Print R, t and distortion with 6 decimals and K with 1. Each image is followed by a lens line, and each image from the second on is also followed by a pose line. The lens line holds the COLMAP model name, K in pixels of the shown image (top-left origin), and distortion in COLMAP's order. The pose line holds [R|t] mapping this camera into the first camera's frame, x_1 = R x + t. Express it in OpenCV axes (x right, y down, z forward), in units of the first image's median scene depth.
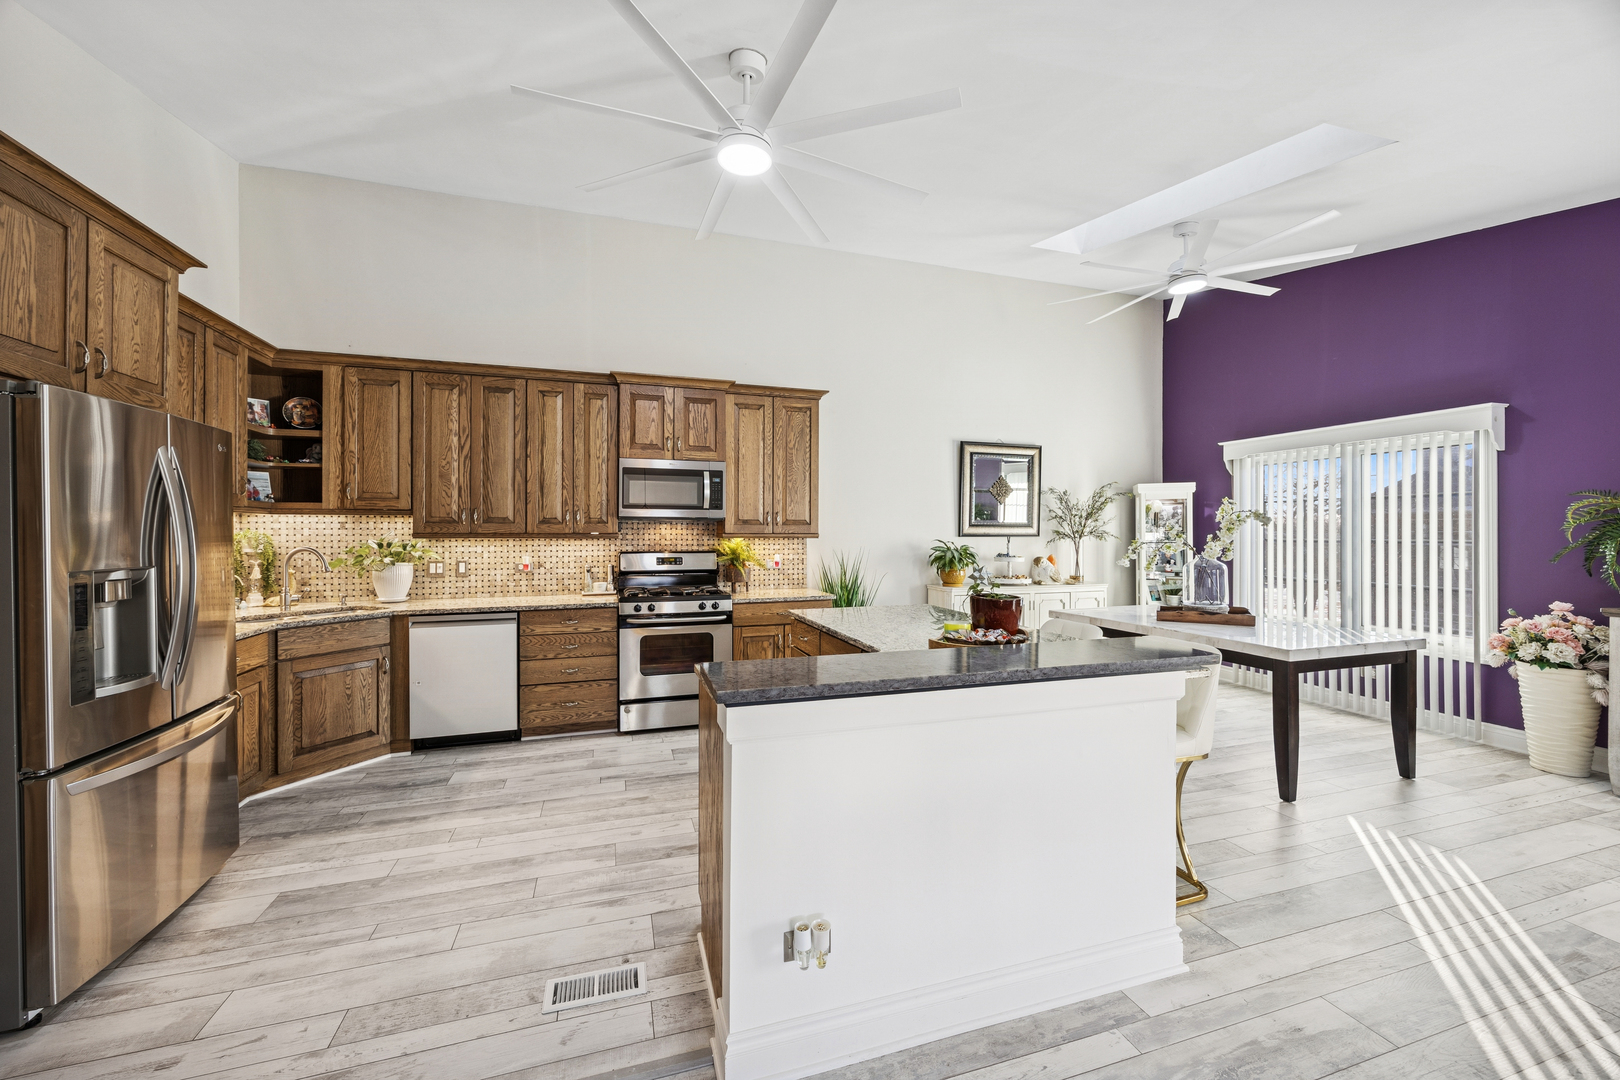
lens RADIAL K [[626.7, 0, 811.3], [0, 626.7, 538.7], [0, 0, 1]] dist [-0.000410, 0.000436]
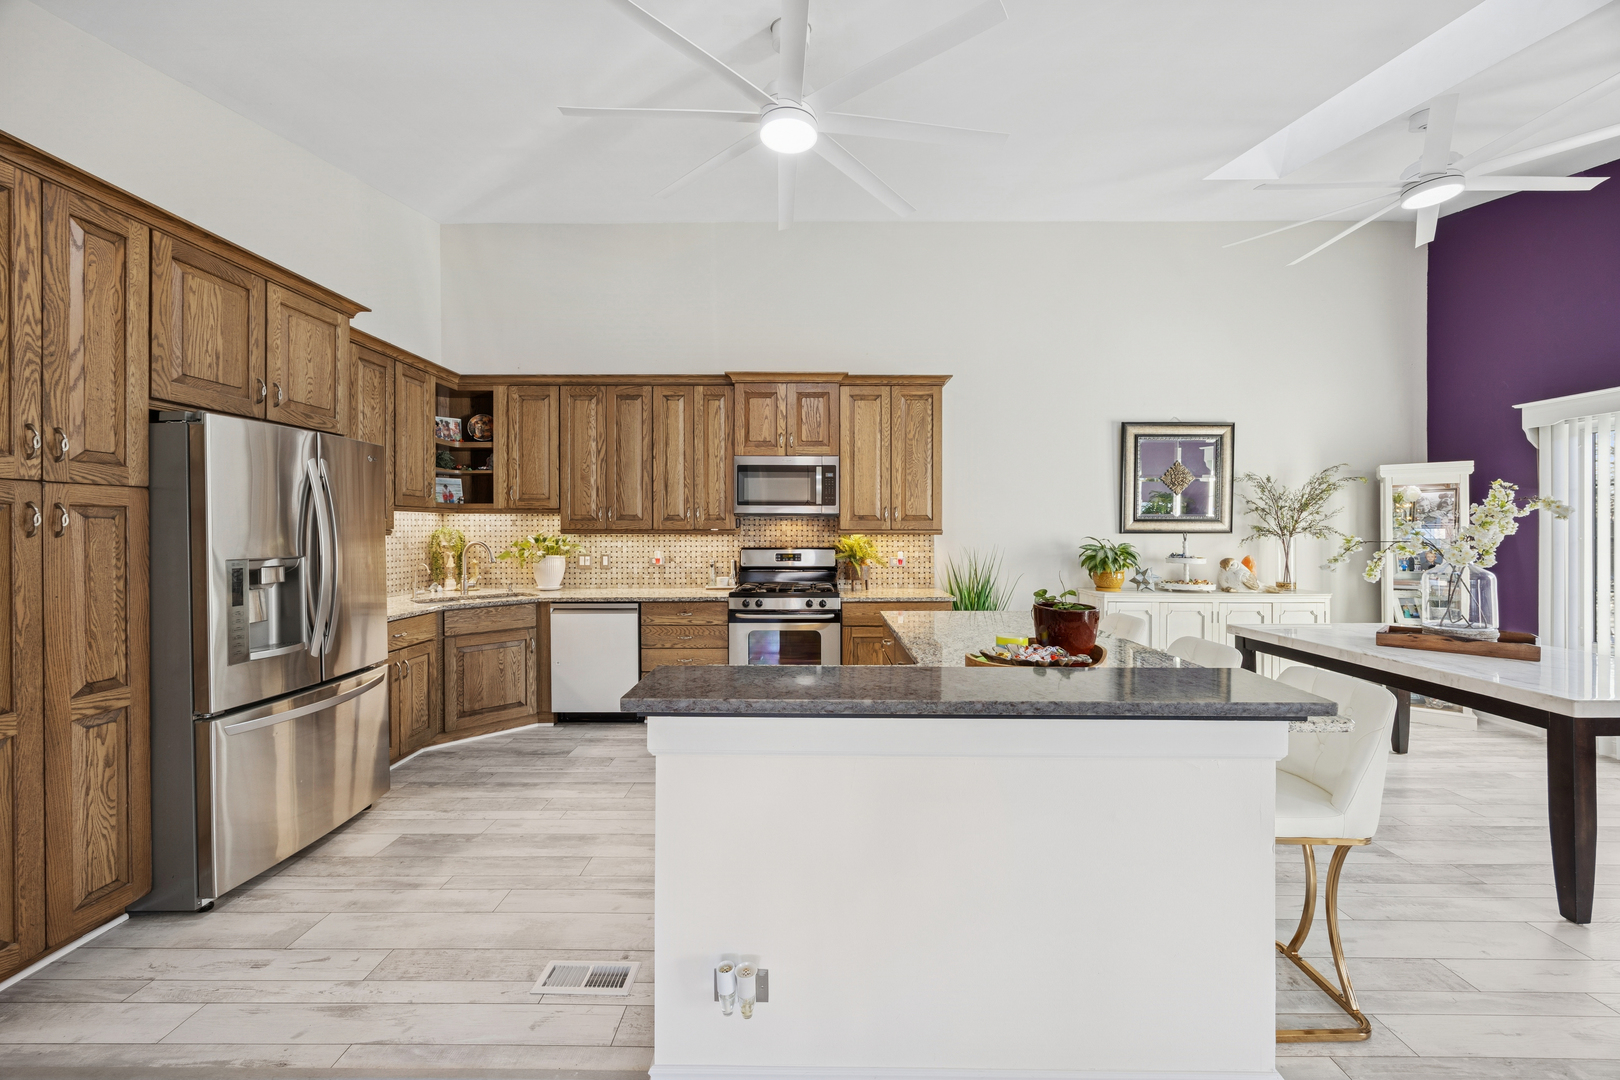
lens RADIAL K [[626.7, 0, 812.7], [0, 626.7, 536.0], [0, 0, 1]] dist [-0.000410, 0.000436]
pose [[0.949173, 0.003017, -0.314741, 0.151110], [-0.002619, 0.999995, 0.001688, -0.000195], [0.314744, -0.000778, 0.949176, 0.073441]]
